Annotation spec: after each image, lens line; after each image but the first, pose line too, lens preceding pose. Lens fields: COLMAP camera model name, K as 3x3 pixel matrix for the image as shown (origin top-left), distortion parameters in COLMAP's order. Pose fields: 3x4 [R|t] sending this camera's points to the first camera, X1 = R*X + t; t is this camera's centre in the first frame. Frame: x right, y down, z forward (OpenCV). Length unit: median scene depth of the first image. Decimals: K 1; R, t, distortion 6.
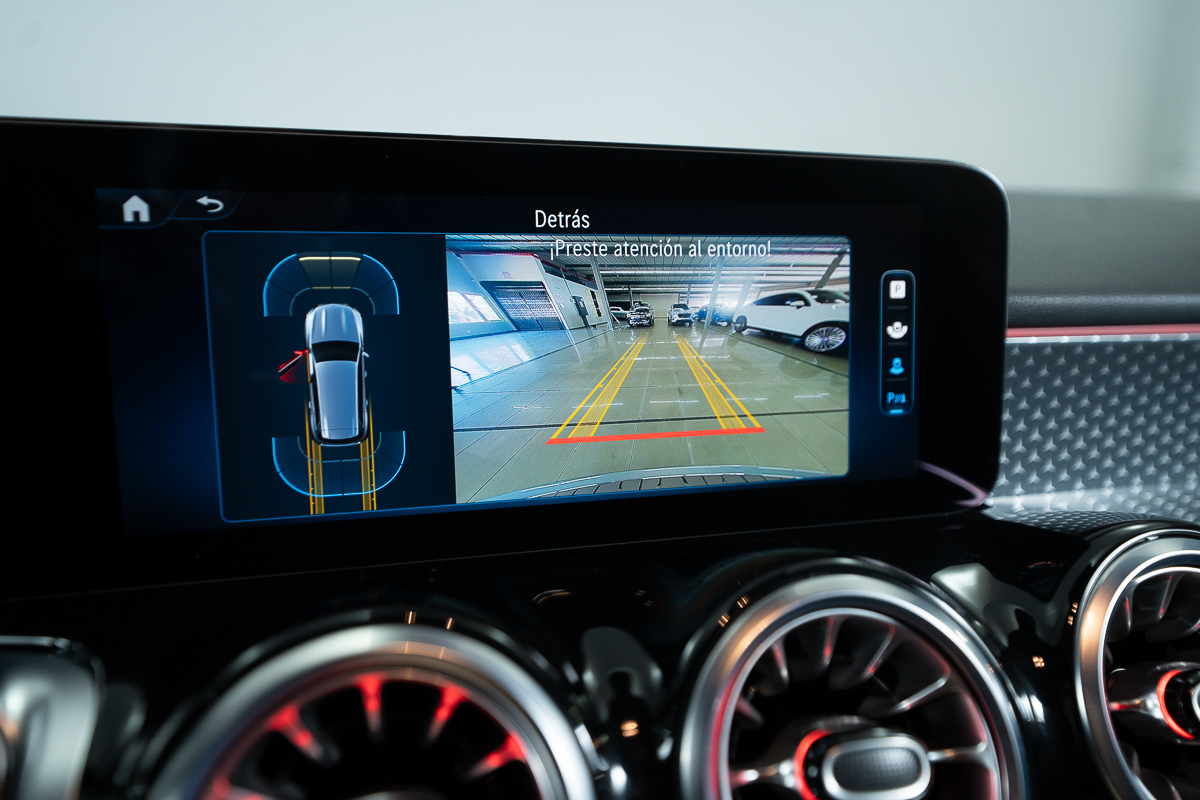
lens RADIAL K [[775.8, 0, 600.0], [0, 775.8, 400.0], [0, 0, 1]] dist [0.004162, 0.001118]
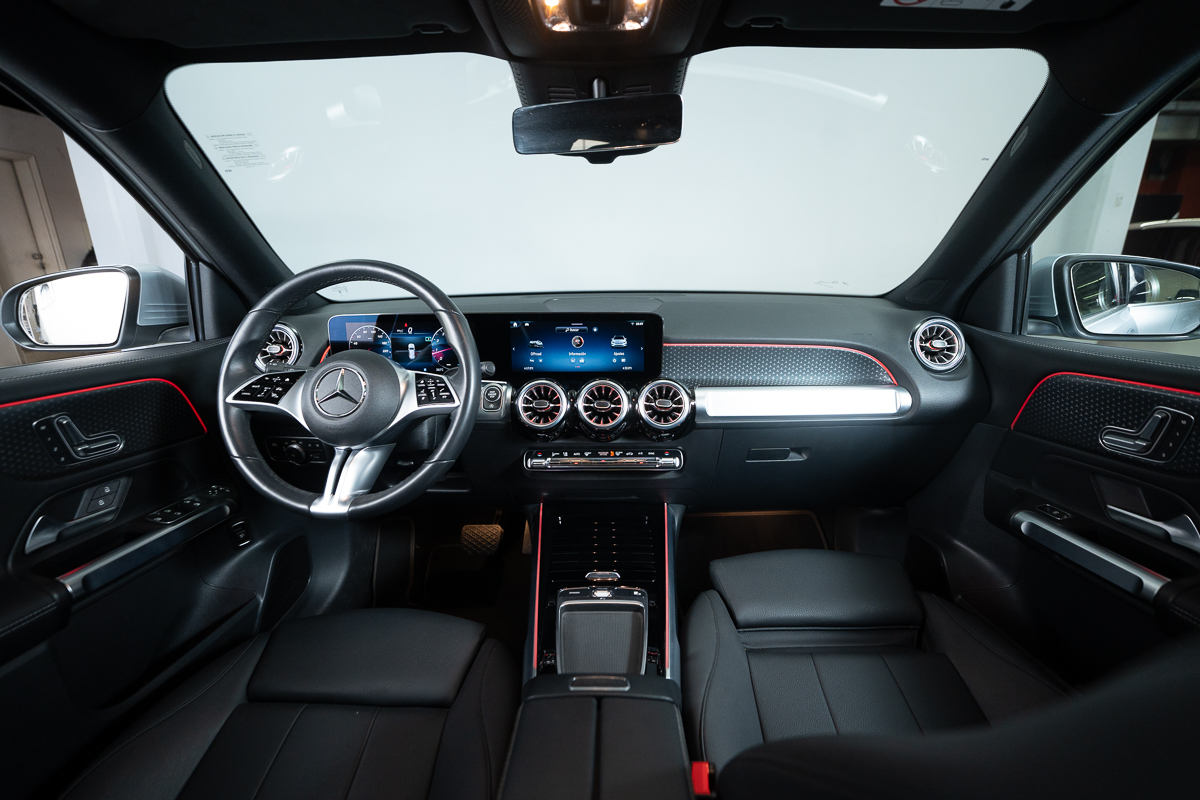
lens RADIAL K [[489.7, 0, 598.2], [0, 489.7, 401.4], [0, 0, 1]] dist [-0.028054, 0.000933]
pose [[0.961707, 0.065630, -0.266105, 1.389553], [-0.038913, 0.993767, 0.104463, -0.049831], [0.271303, -0.090108, 0.958267, -3.195931]]
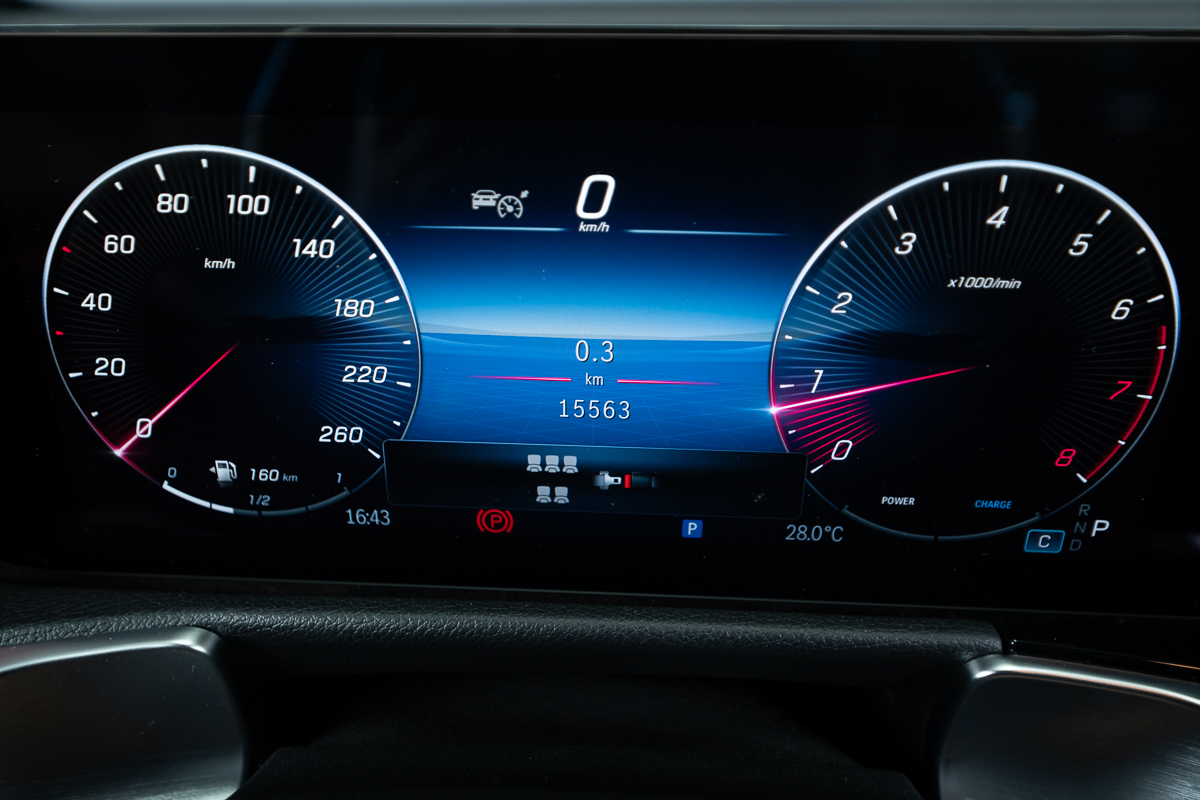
lens RADIAL K [[775.8, 0, 600.0], [0, 775.8, 400.0], [0, 0, 1]] dist [0.004162, 0.001118]
pose [[0.957865, 0.135523, -0.253234, -1.363083], [-0.059955, 0.956602, 0.285163, -0.196757], [0.280890, -0.257965, 0.924421, 0.026114]]
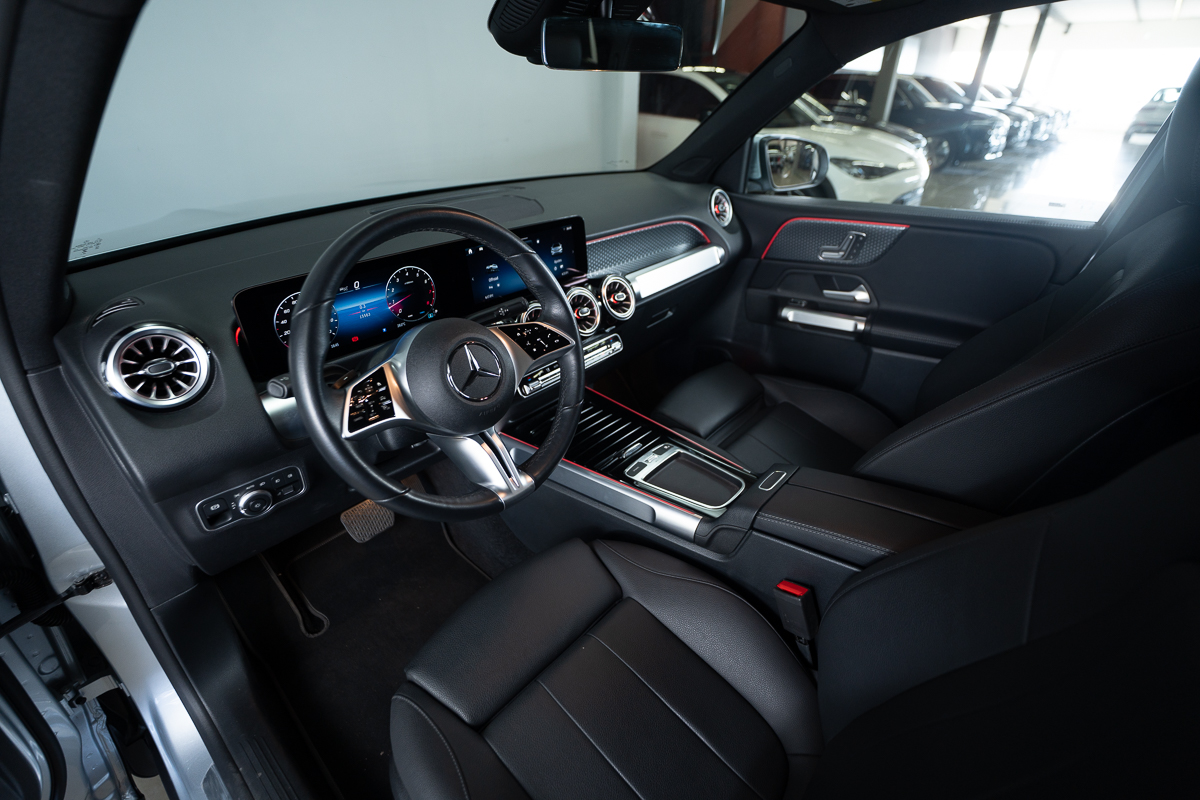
lens RADIAL K [[559.3, 0, 600.0], [0, 559.3, 400.0], [0, 0, 1]] dist [-0.016470, 0.000045]
pose [[0.829406, -0.274232, 0.486706, -2.318219], [0.099997, 0.930031, 0.353613, -0.637952], [-0.549624, -0.244620, 0.798796, -3.546461]]
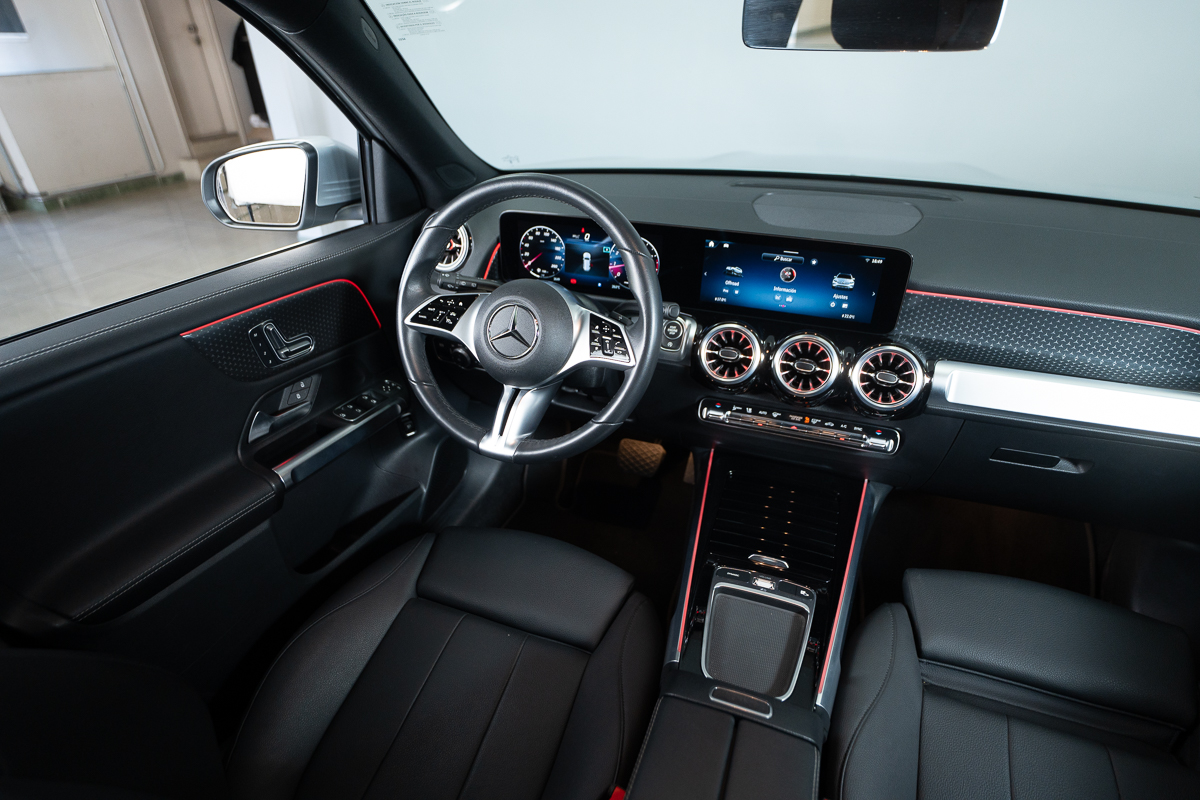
lens RADIAL K [[627.2, 0, 598.8], [0, 627.2, 401.8], [0, 0, 1]] dist [-0.003235, -0.000788]
pose [[0.816091, 0.292582, -0.498389, 1.376205], [-0.095409, 0.918753, 0.383131, -0.888491], [0.569994, -0.265119, 0.777701, -3.405162]]
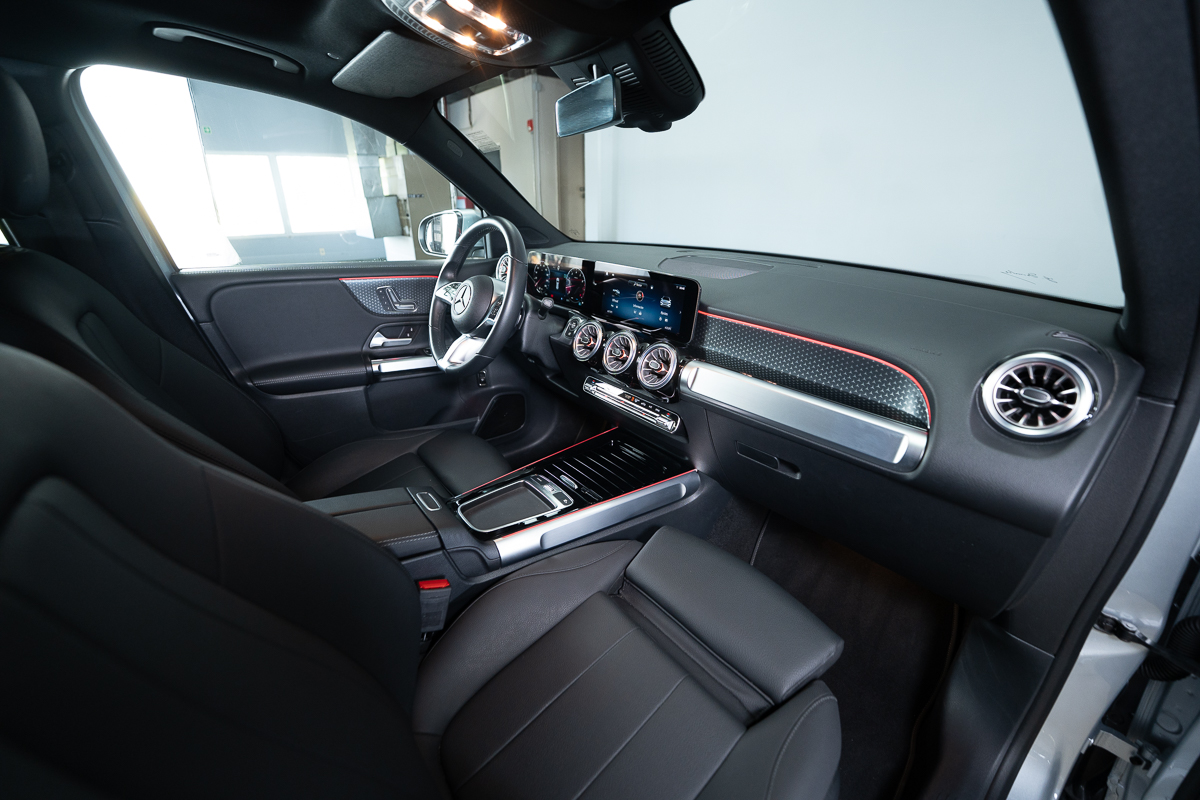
lens RADIAL K [[489.7, 0, 598.2], [0, 489.7, 401.4], [0, 0, 1]] dist [-0.028054, 0.000933]
pose [[0.394049, 0.357521, -0.846702, 4.538695], [-0.171033, 0.933673, 0.314647, -0.628408], [0.903036, 0.020828, 0.429060, -1.394275]]
